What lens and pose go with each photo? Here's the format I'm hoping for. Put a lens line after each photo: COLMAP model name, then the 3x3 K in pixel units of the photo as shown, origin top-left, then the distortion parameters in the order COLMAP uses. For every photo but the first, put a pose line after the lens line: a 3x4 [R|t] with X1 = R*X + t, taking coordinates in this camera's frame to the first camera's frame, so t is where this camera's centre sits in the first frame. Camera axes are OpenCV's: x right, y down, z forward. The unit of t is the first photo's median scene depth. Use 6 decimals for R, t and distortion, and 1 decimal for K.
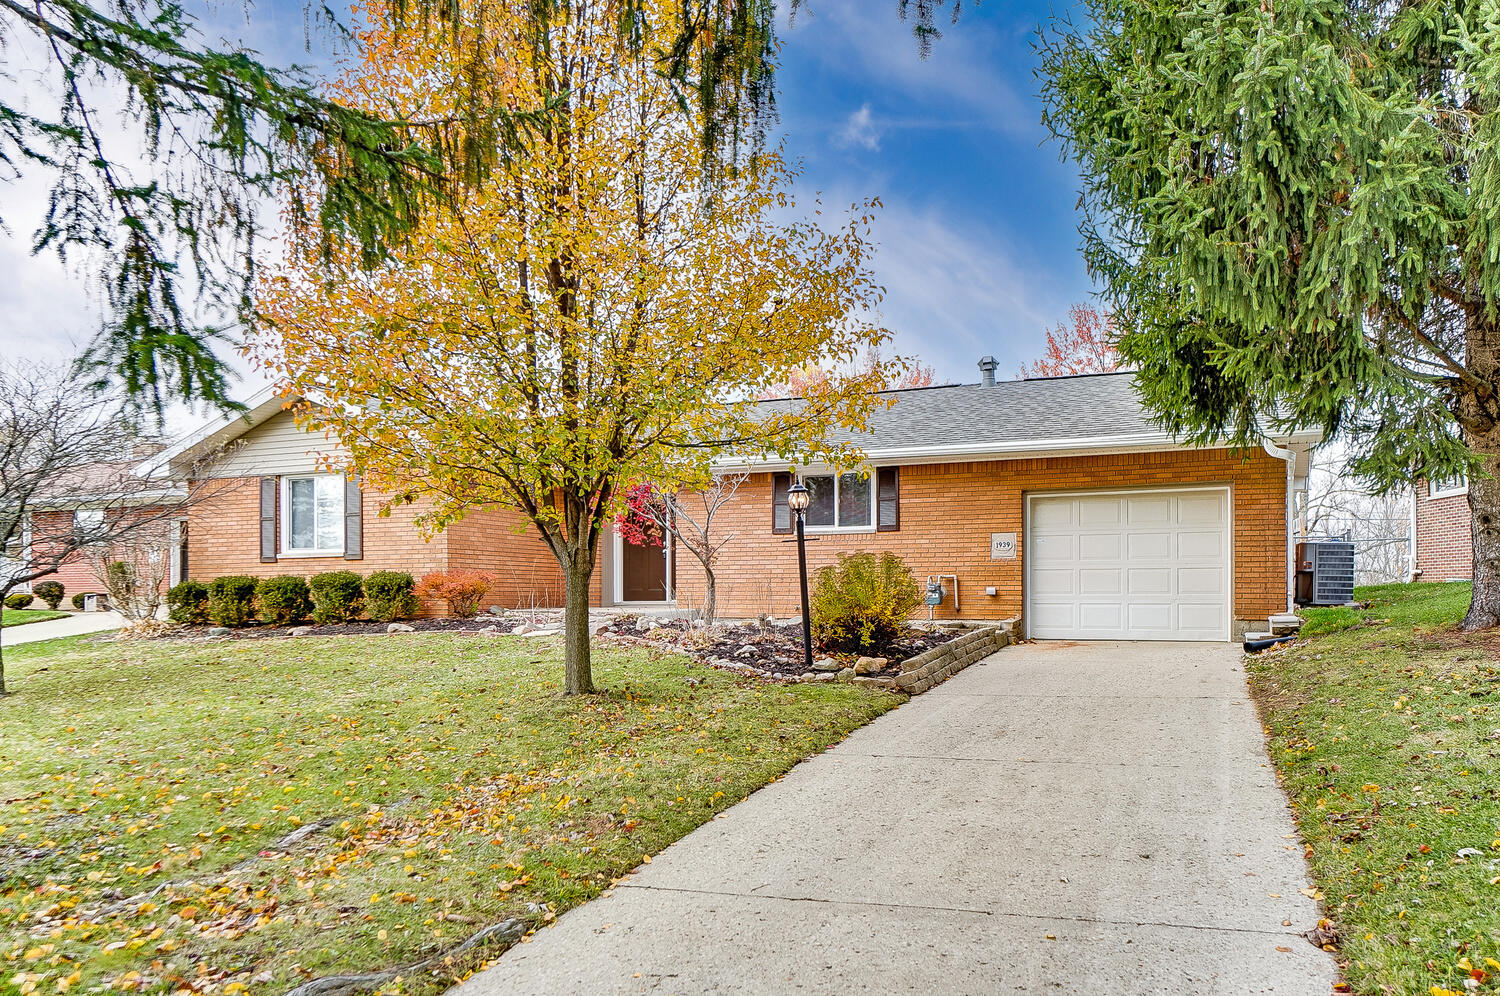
lens RADIAL K [[1166.0, 0, 750.0], [0, 1166.0, 498.0], [0, 0, 1]] dist [0.042547, 0.000458]
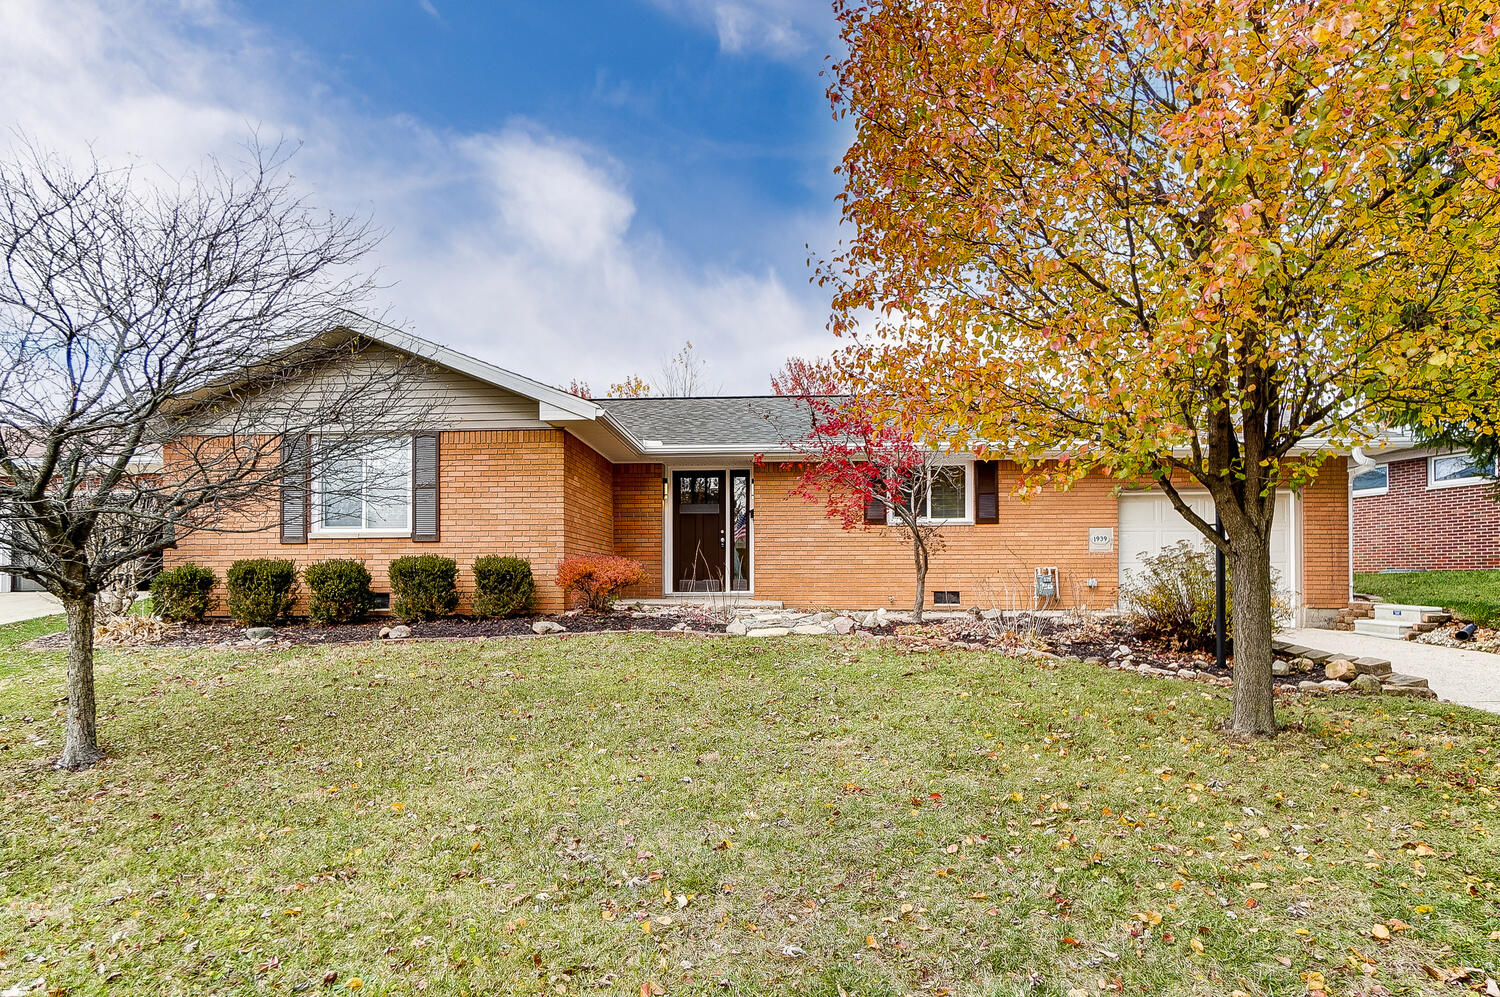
lens RADIAL K [[884.9, 0, 750.0], [0, 884.9, 498.5], [0, 0, 1]] dist [-0.004533, 0.000118]
pose [[0.934869, 0.036195, 0.353143, -0.346628], [-0.031498, 0.999322, -0.019042, 0.027387], [-0.353593, 0.006679, 0.935376, 0.345865]]
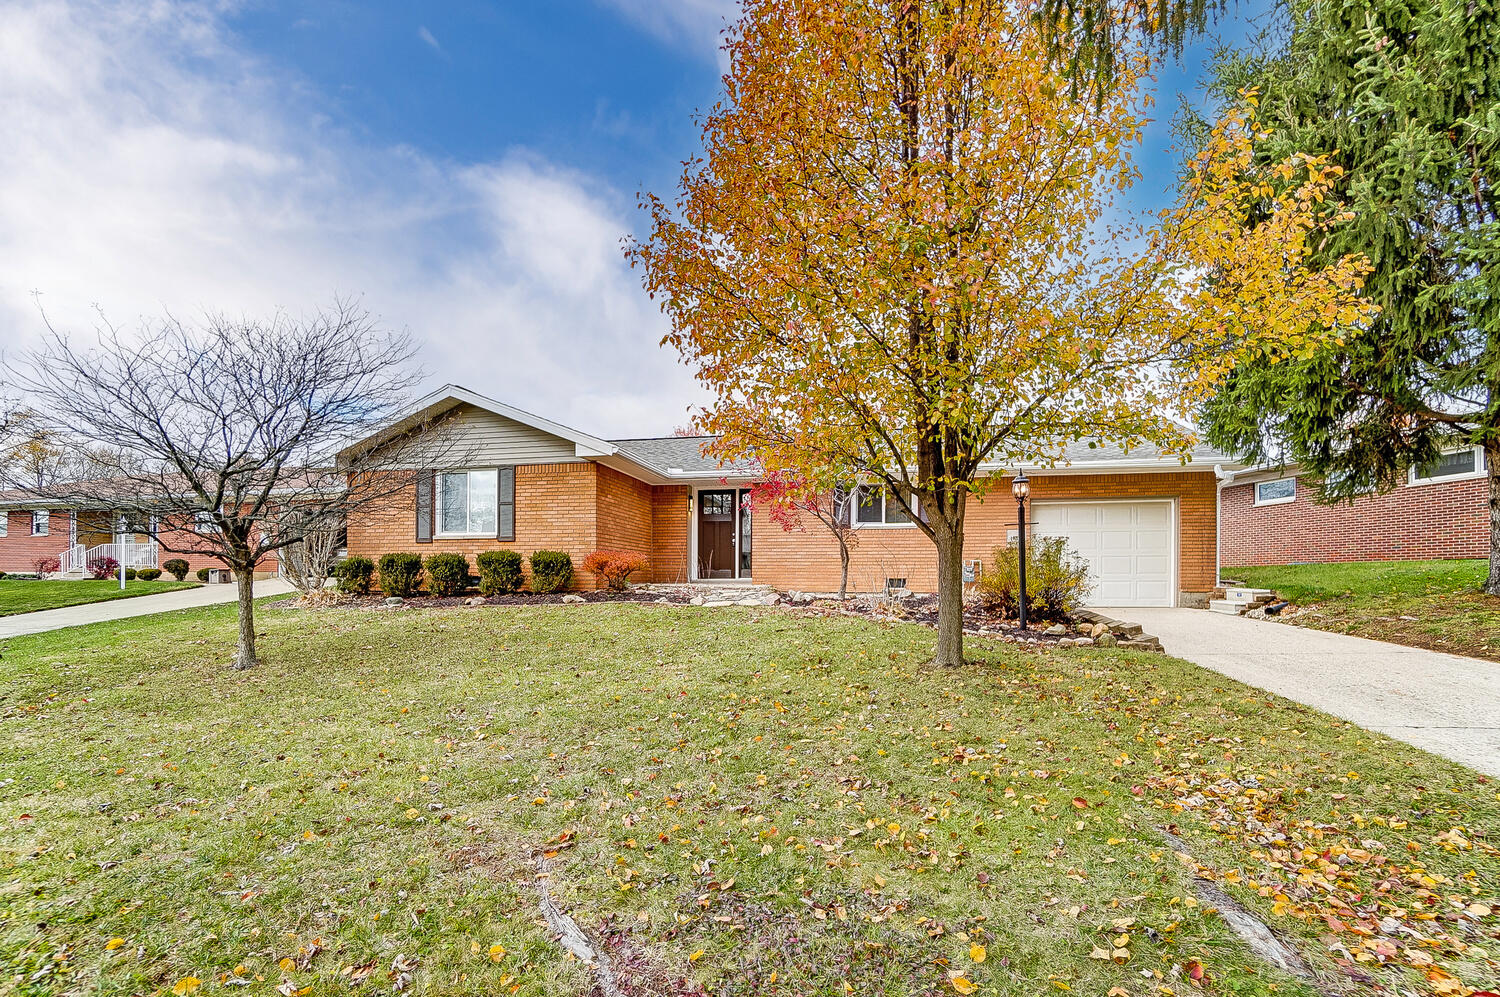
lens RADIAL K [[705.6, 0, 751.4], [0, 705.6, 521.2], [0, 0, 1]] dist [-0.042703, 0.000092]
pose [[0.976343, 0.024005, 0.214891, -0.249514], [-0.024101, 0.999707, -0.002172, 0.027985], [-0.214880, -0.003058, 0.976636, 0.252216]]
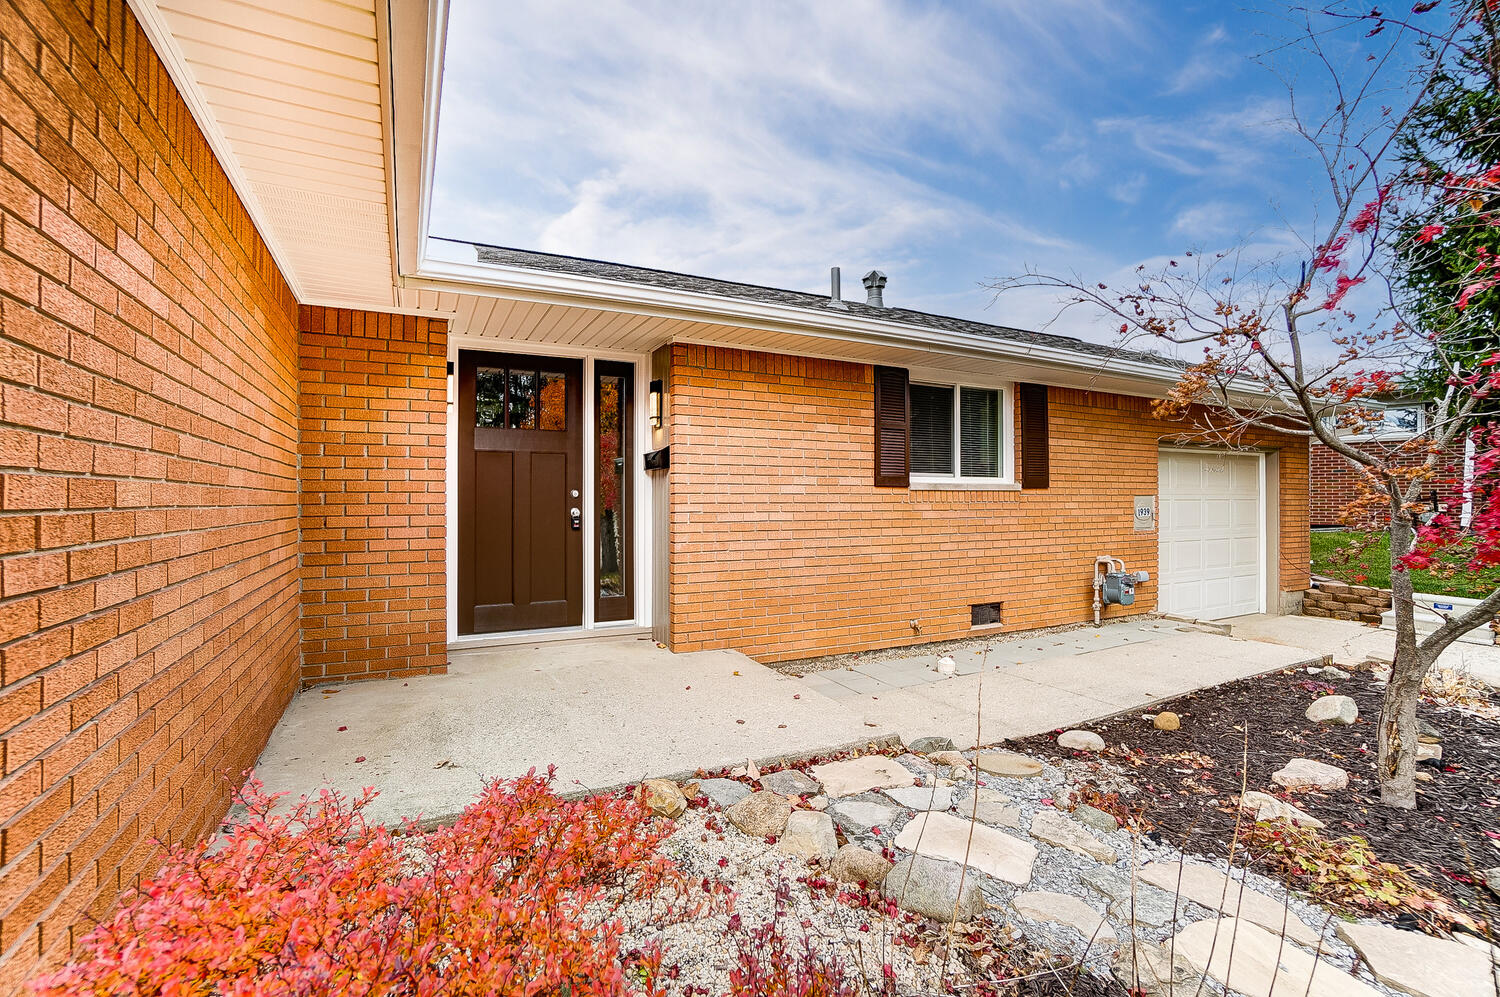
lens RADIAL K [[669.1, 0, 750.0], [0, 669.1, 498.5], [0, 0, 1]] dist [-0.060047, -0.000059]
pose [[0.638600, 0.005168, 0.769522, -0.248688], [-0.066992, 0.996554, 0.048901, 0.026498], [-0.766618, -0.082780, 0.636745, 0.883587]]
